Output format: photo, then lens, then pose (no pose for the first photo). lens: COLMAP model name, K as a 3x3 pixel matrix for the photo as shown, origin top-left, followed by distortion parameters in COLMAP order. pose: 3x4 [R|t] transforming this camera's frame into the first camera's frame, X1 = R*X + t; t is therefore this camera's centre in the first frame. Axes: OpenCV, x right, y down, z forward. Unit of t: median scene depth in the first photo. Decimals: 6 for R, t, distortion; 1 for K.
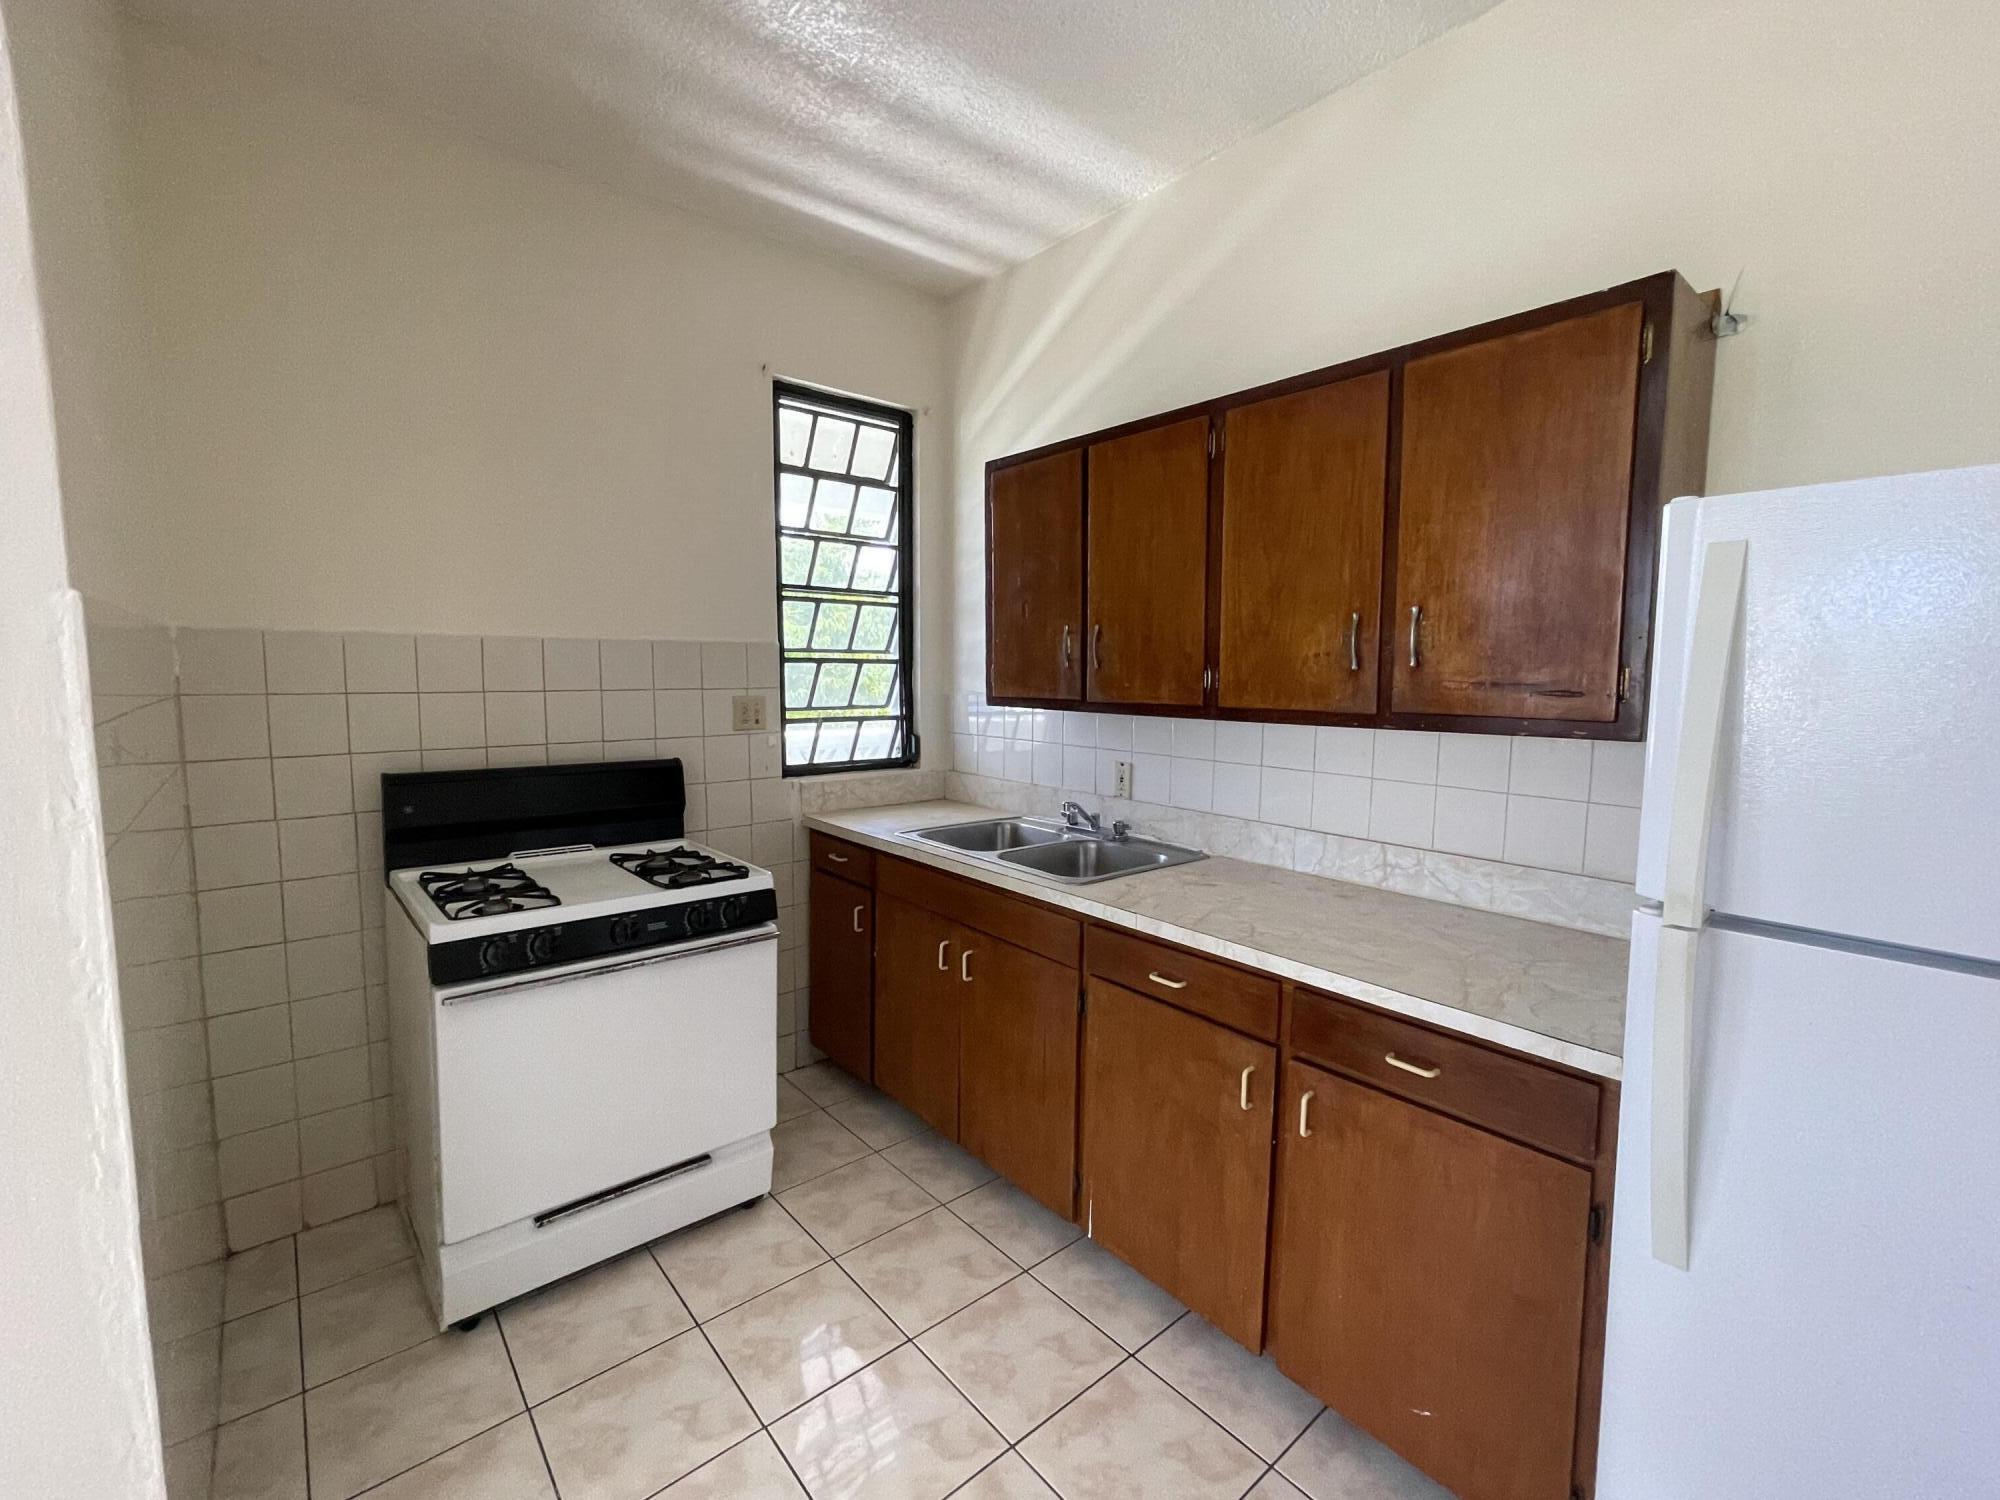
lens RADIAL K [[860.4, 0, 1003.2], [0, 860.4, 750.2], [0, 0, 1]] dist [0.001516, -0.000285]
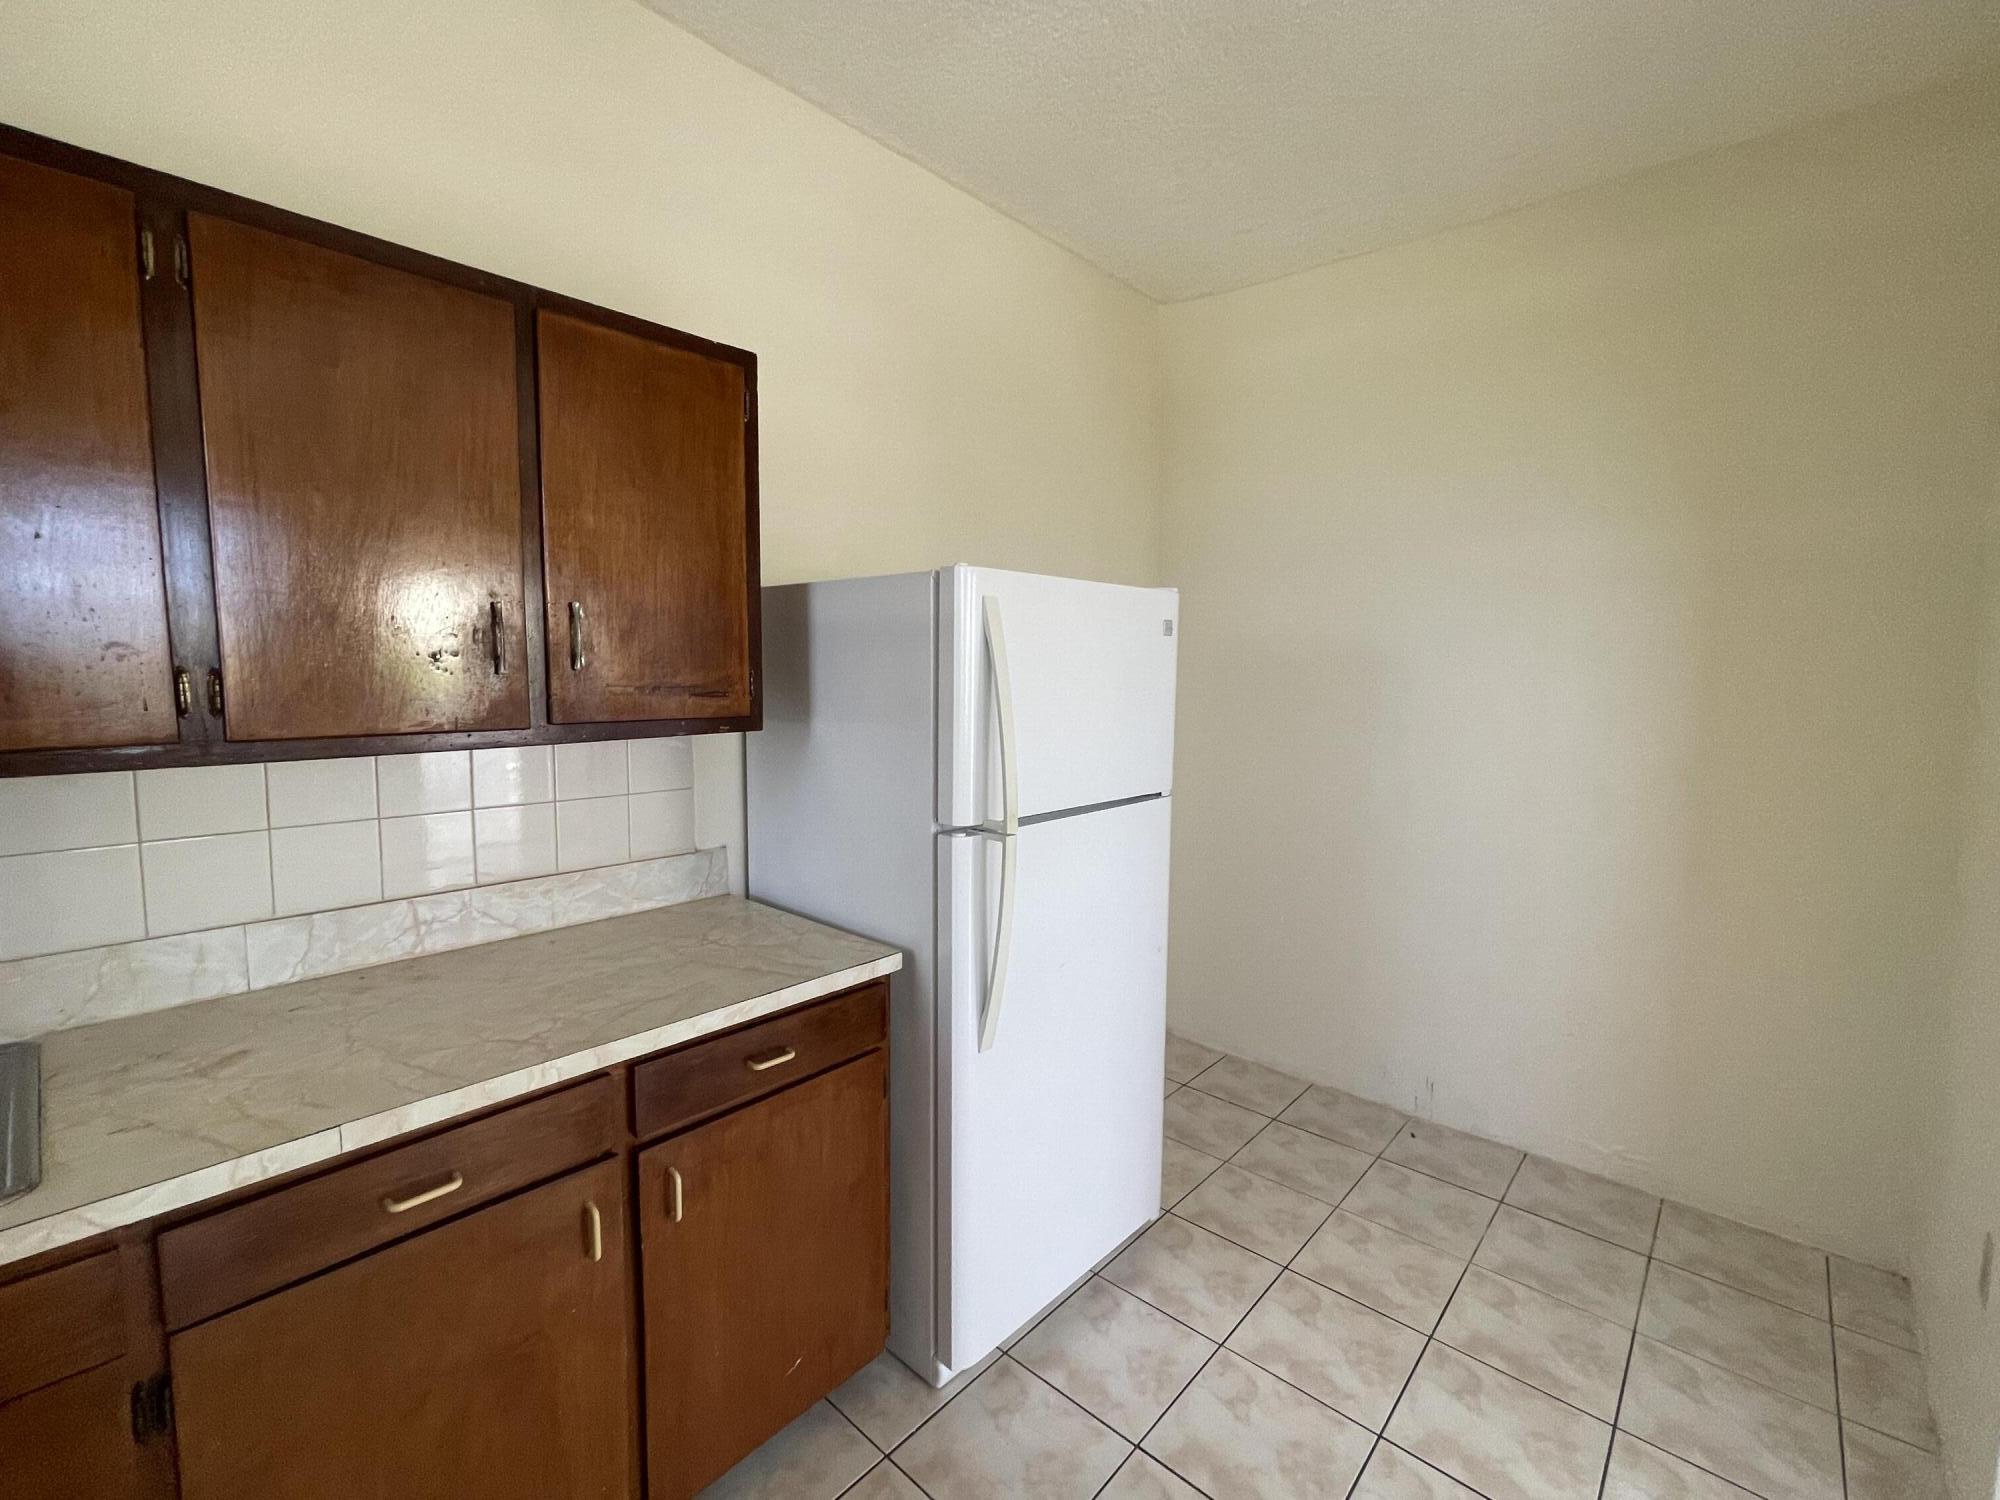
lens RADIAL K [[860.4, 0, 1014.5], [0, 860.4, 750.7], [0, 0, 1]] dist [0.001516, -0.000285]
pose [[-0.125495, -0.104699, 0.986554, -0.433118], [0.086954, 0.989428, 0.116065, -0.075411], [-0.988276, 0.100350, -0.115064, 0.636479]]
